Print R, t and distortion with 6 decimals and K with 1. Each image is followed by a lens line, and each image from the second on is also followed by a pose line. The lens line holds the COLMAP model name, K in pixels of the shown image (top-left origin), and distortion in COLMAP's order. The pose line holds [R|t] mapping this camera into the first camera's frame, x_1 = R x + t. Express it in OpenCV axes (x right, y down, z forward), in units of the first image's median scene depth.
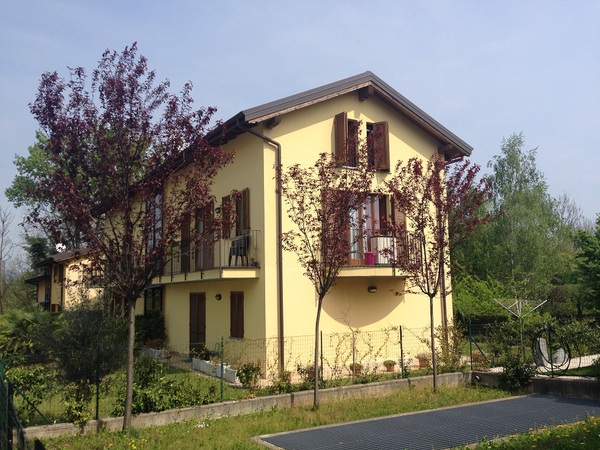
lens RADIAL K [[550.5, 0, 300.0], [0, 550.5, 225.0], [0, 0, 1]] dist [0.010880, -0.012232]
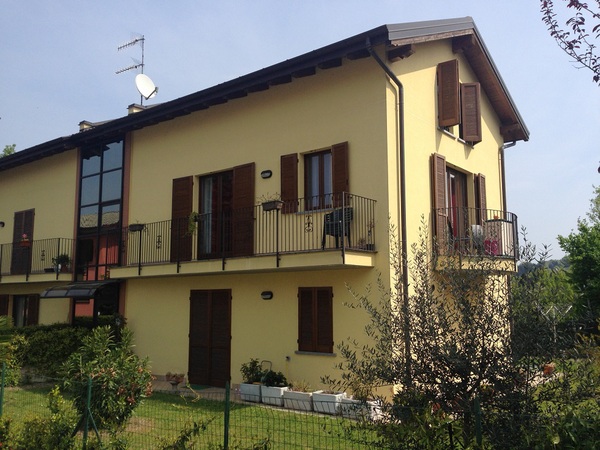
lens RADIAL K [[550.5, 0, 300.0], [0, 550.5, 225.0], [0, 0, 1]] dist [0.010880, -0.012232]
pose [[0.932910, 0.055889, 0.355745, -0.486252], [-0.050226, 0.998421, -0.025143, 0.075232], [-0.356589, 0.005588, 0.934245, 0.431270]]
